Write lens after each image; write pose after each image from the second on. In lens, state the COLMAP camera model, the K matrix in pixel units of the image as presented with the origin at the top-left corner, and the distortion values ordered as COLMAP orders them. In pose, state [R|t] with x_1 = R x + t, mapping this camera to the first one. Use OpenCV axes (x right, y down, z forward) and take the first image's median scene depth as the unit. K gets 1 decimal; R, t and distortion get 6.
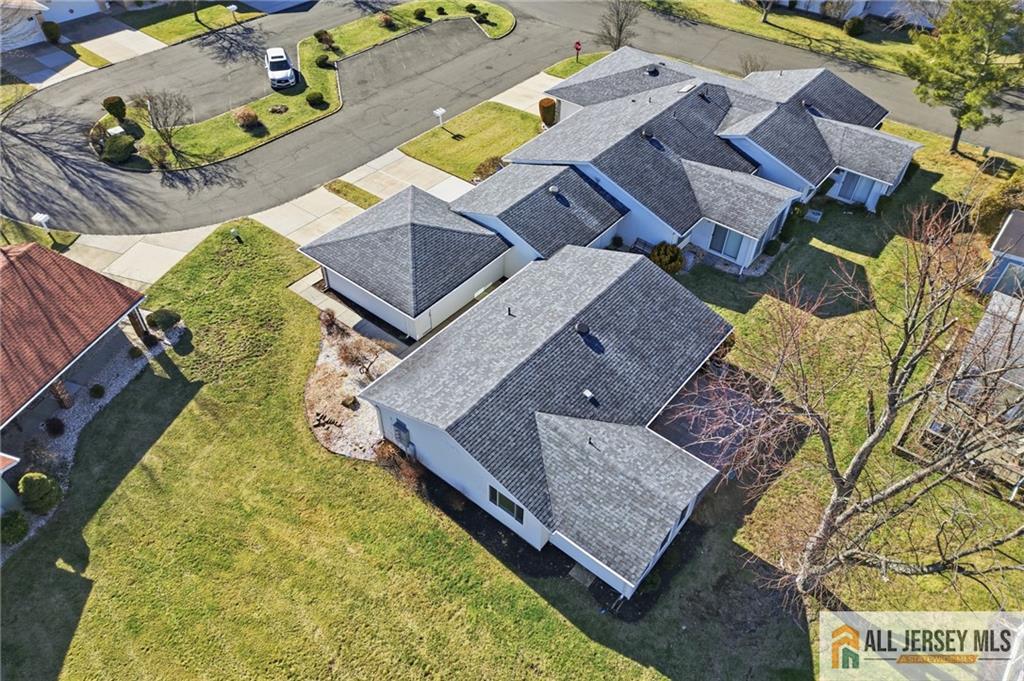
lens RADIAL K [[704.8, 0, 513.1], [0, 704.8, 355.6], [0, 0, 1]] dist [0.069334, -0.051540]
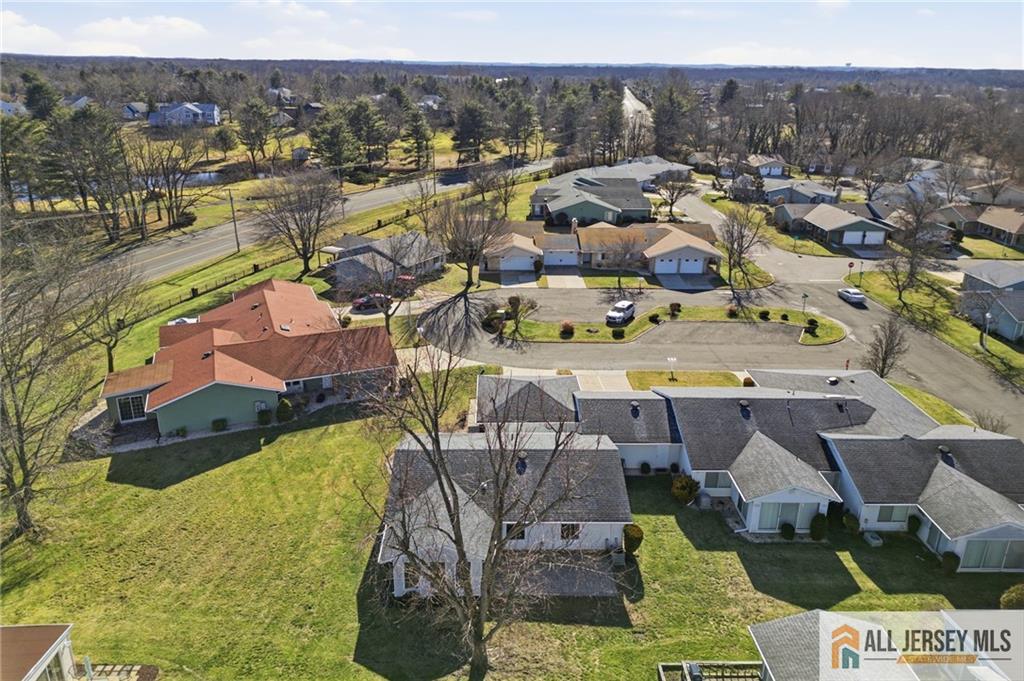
lens RADIAL K [[704.8, 0, 513.1], [0, 704.8, 355.6], [0, 0, 1]] dist [0.069334, -0.051540]
pose [[0.641244, 0.282726, -0.713353, 0.611470], [-0.542905, 0.824141, -0.161390, 0.018855], [0.542274, 0.490773, 0.681969, -0.048018]]
